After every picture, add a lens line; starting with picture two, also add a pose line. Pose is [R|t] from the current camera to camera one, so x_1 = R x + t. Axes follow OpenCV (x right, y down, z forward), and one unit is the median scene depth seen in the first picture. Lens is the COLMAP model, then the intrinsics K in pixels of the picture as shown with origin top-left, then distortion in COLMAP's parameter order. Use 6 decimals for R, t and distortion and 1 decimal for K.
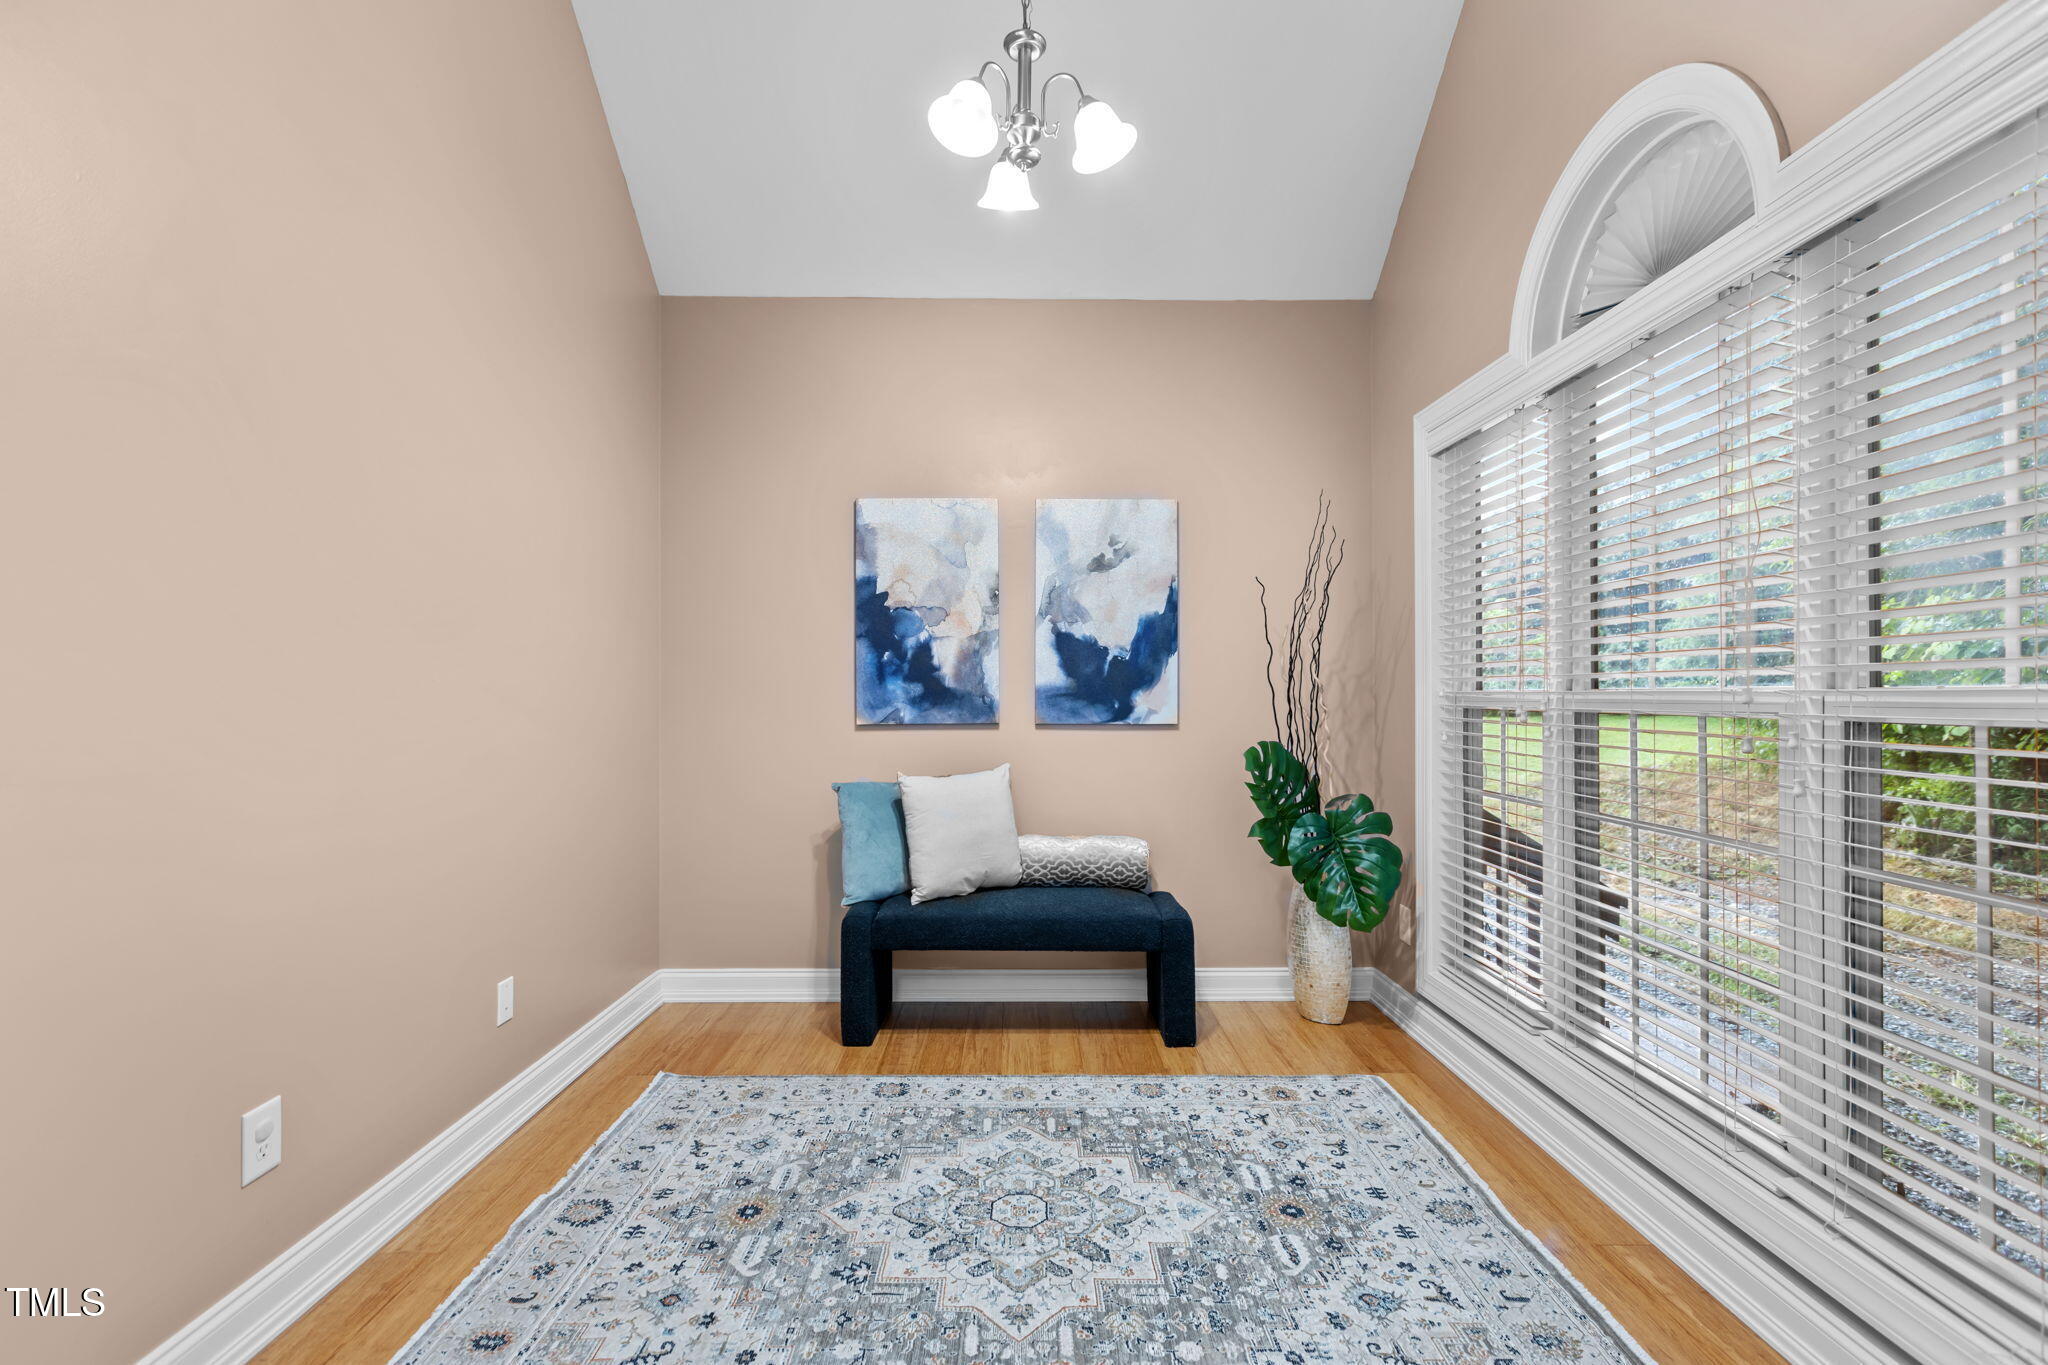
lens RADIAL K [[918.9, 0, 1028.4], [0, 918.9, 681.6], [0, 0, 1]] dist [0.000245, -0.000251]
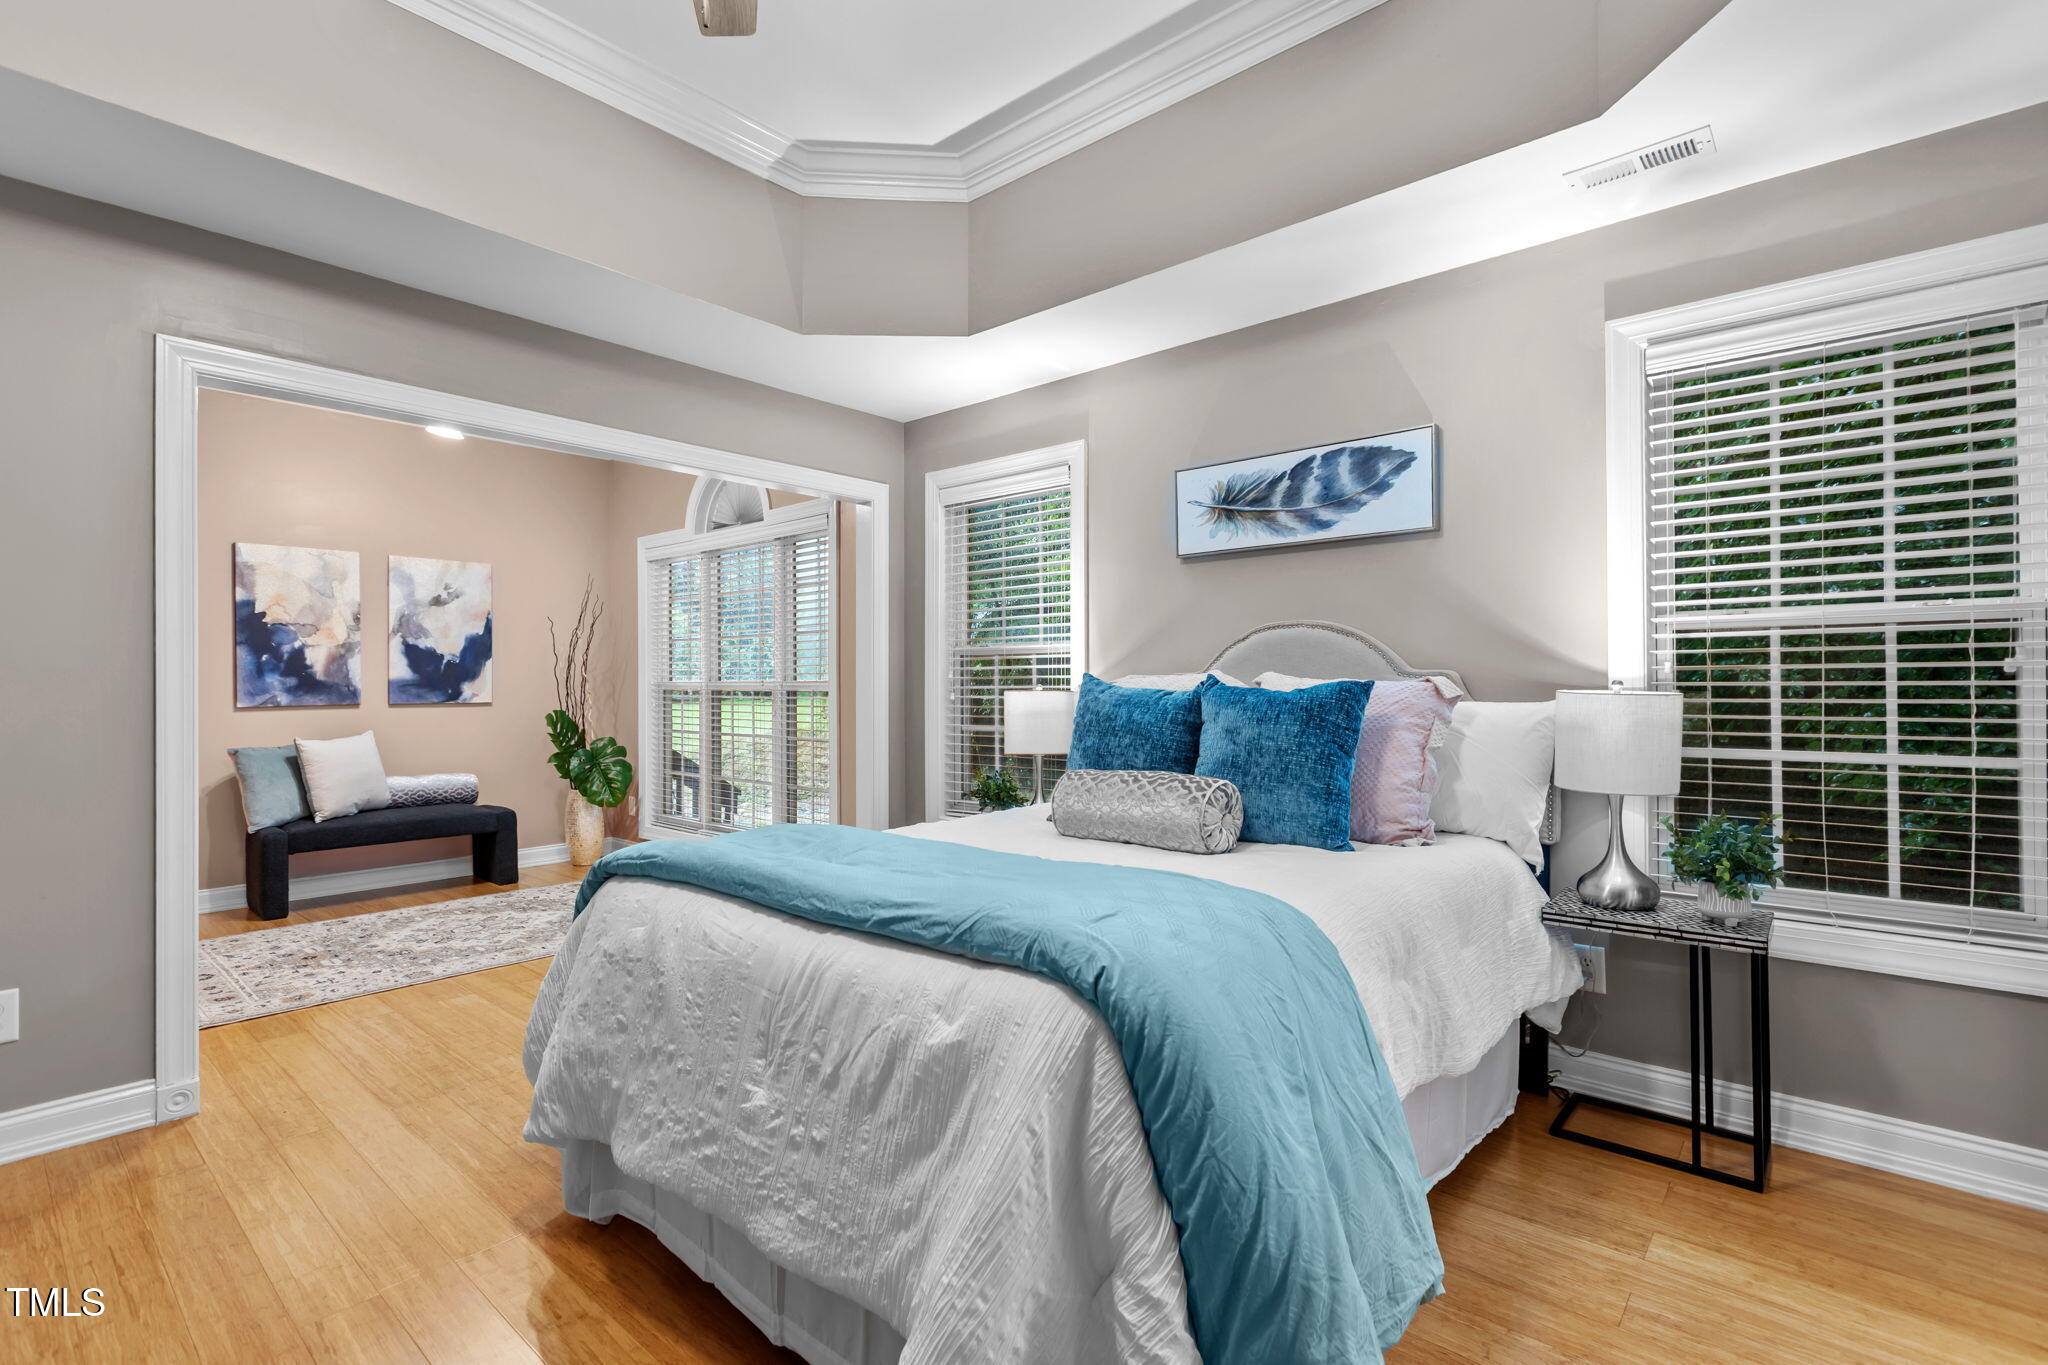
lens RADIAL K [[918.9, 0, 1028.4], [0, 918.9, 681.6], [0, 0, 1]] dist [0.000245, -0.000251]
pose [[0.663752, -0.003025, 0.747947, -0.428769], [-0.005414, 0.999946, 0.008849, -0.010220], [-0.747933, -0.009923, 0.663700, -0.798124]]
